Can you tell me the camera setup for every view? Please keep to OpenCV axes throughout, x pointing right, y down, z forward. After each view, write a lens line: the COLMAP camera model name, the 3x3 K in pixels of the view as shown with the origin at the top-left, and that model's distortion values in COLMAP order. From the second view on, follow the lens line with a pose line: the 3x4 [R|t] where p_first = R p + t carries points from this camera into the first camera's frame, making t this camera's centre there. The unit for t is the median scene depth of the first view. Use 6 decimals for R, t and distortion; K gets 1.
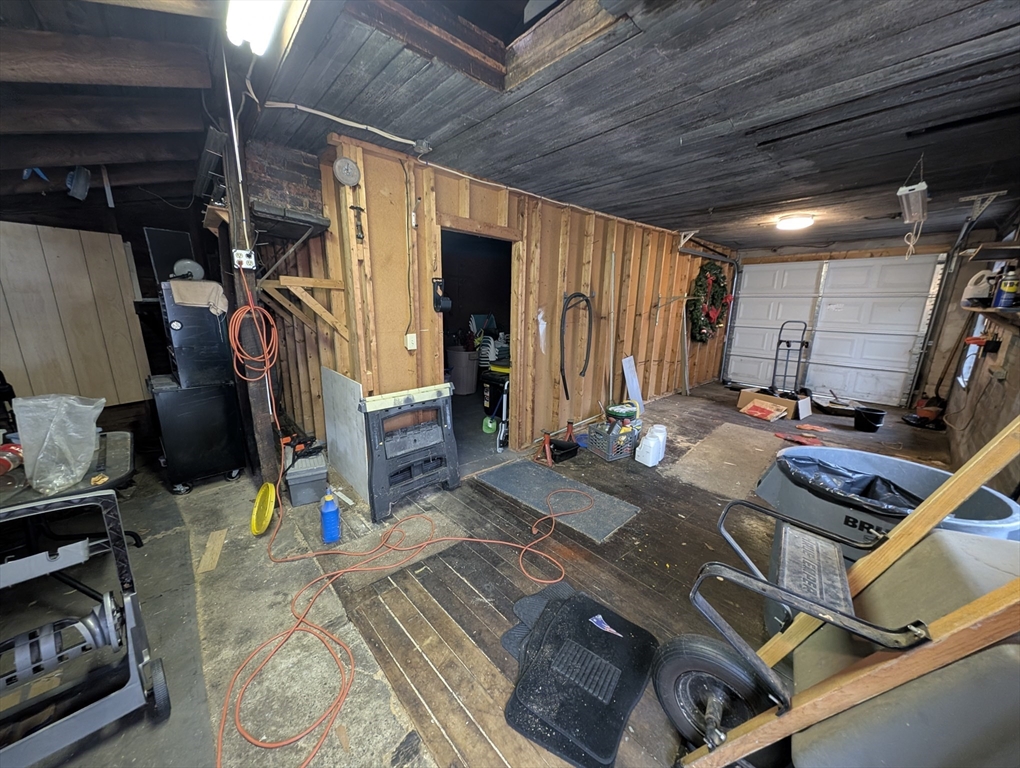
lens RADIAL K [[359.3, 0, 507.6], [0, 359.3, 385.1], [0, 0, 1]] dist [0.003580, -0.001767]
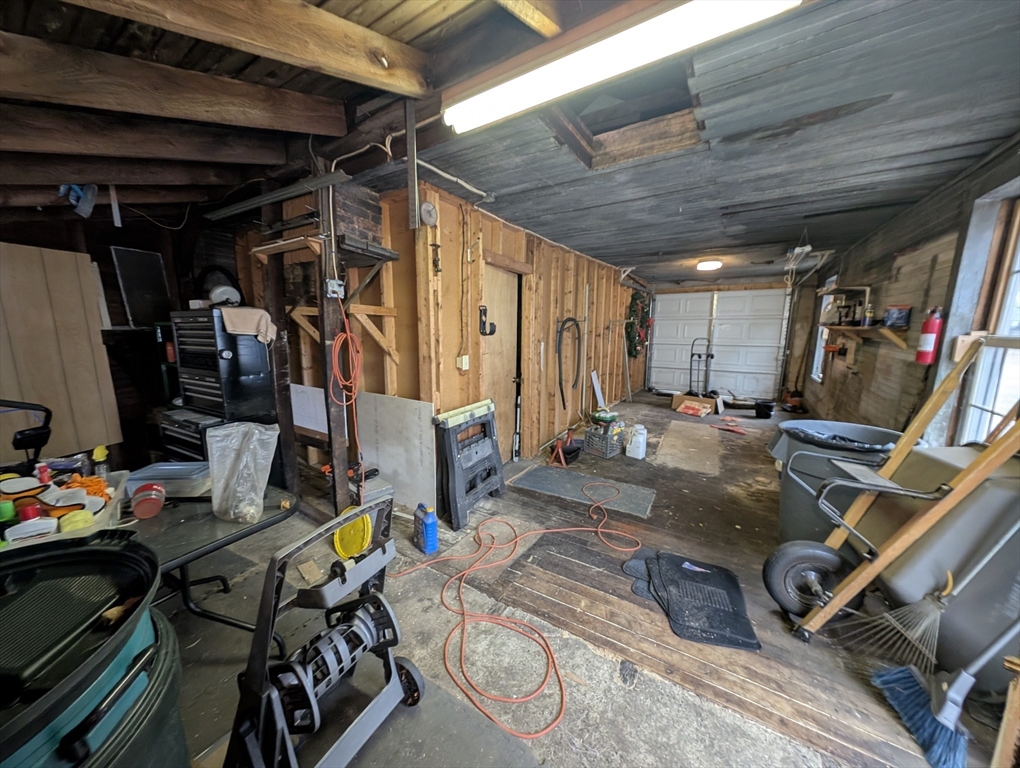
lens RADIAL K [[359.3, 0, 504.9], [0, 359.3, 385.3], [0, 0, 1]] dist [0.003580, -0.001767]
pose [[0.964586, -0.053454, 0.258297, -0.427521], [0.069186, 0.996237, -0.052200, 0.013445], [-0.254535, 0.068222, 0.964654, -0.086215]]
